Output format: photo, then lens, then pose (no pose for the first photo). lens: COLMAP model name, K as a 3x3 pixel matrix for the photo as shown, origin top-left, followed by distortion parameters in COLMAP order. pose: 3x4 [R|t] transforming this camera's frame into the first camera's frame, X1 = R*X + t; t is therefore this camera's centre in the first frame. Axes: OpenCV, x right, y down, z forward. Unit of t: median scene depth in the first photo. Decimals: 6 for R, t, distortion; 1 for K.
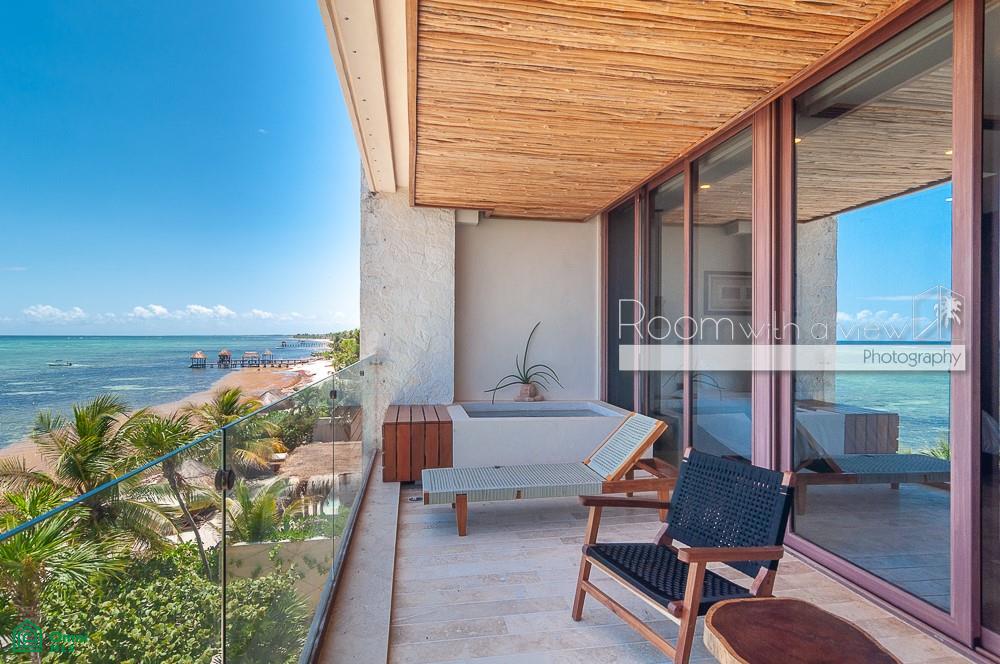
lens RADIAL K [[539.8, 0, 504.8], [0, 539.8, 333.1], [0, 0, 1]] dist [-0.001680, 0.006126]
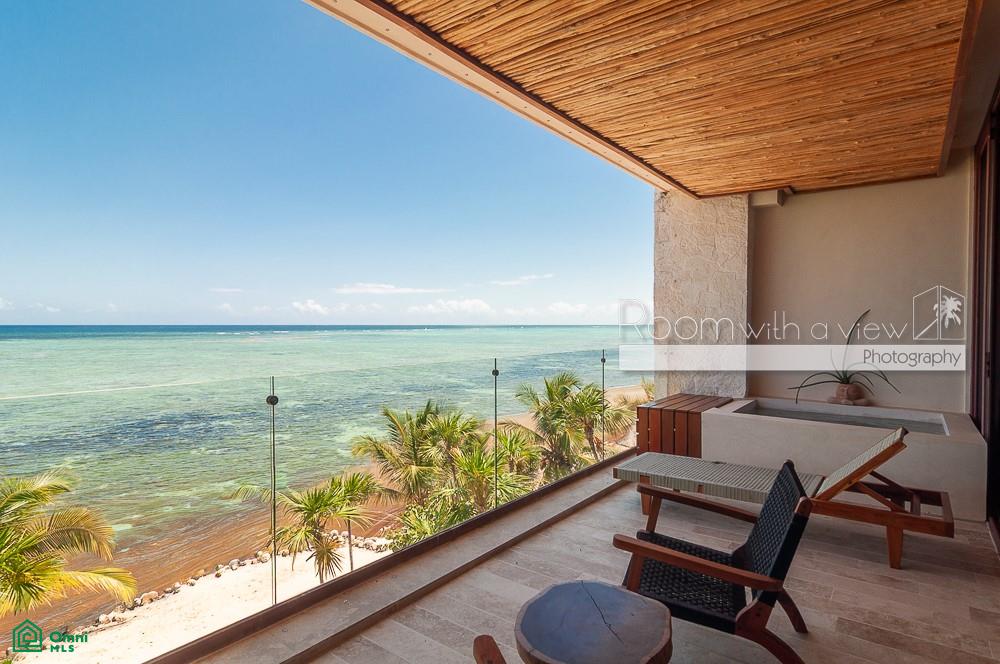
lens RADIAL K [[539.8, 0, 509.6], [0, 539.8, 335.0], [0, 0, 1]] dist [-0.001680, 0.006126]
pose [[0.686556, 0.010486, -0.727002, 0.367254], [0.007843, 0.999731, 0.021827, -0.005924], [0.727035, -0.020687, 0.686289, 0.049393]]
